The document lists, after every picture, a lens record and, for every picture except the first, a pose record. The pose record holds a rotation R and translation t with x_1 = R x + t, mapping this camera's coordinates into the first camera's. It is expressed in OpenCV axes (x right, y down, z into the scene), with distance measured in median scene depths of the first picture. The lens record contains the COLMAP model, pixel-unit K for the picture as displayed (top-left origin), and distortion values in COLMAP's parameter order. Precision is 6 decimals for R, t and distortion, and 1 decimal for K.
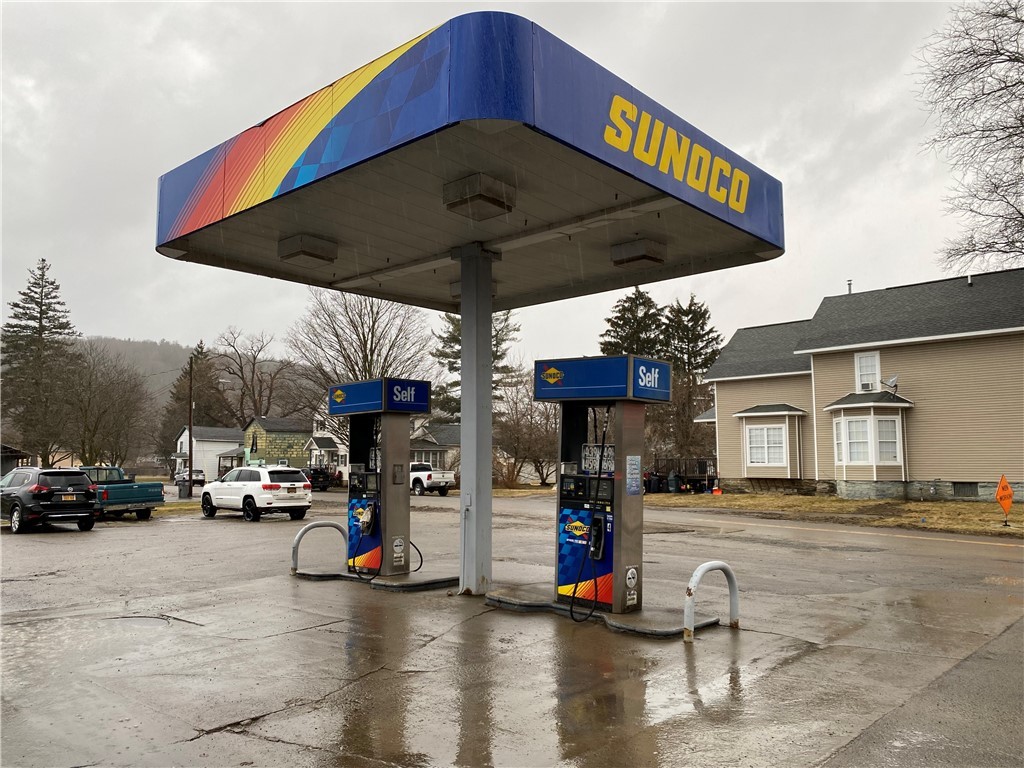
lens RADIAL K [[793.9, 0, 512.0], [0, 793.9, 384.0], [0, 0, 1]] dist [-0.006595, -0.003677]
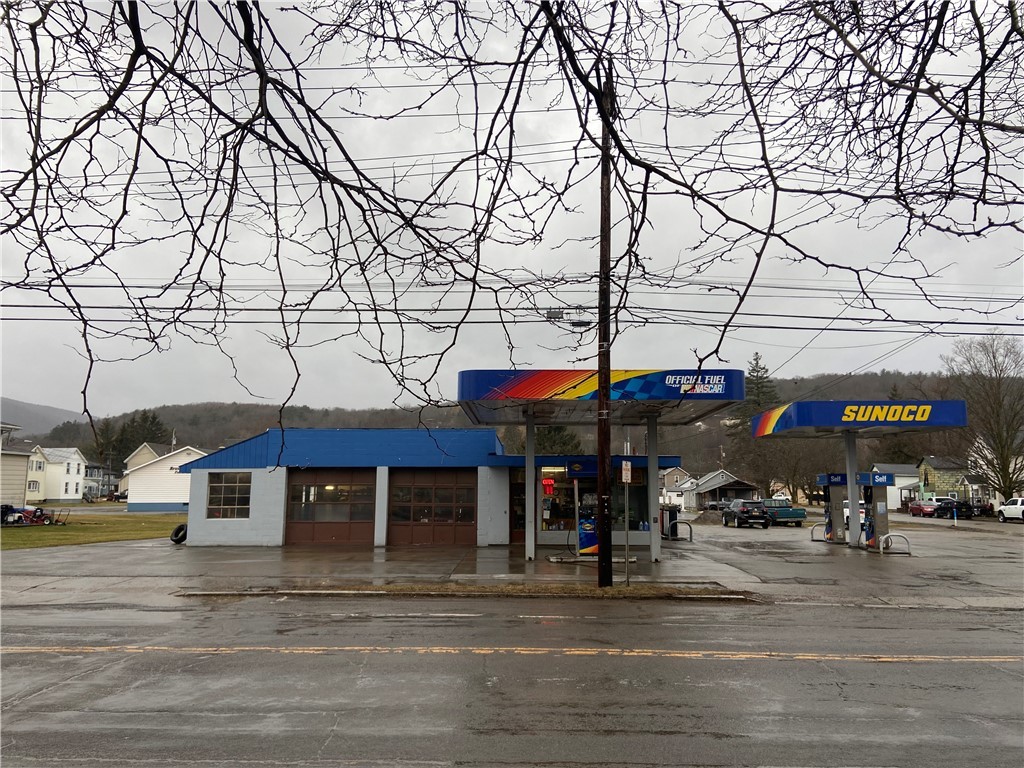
lens RADIAL K [[760.0, 0, 512.0], [0, 760.0, 384.0], [0, 0, 1]] dist [0.005487, 0.000308]
pose [[0.639802, -0.096869, -0.762411, 1.268376], [0.066847, 0.995279, -0.070359, -0.217832], [0.765627, -0.005949, 0.643257, -1.716602]]
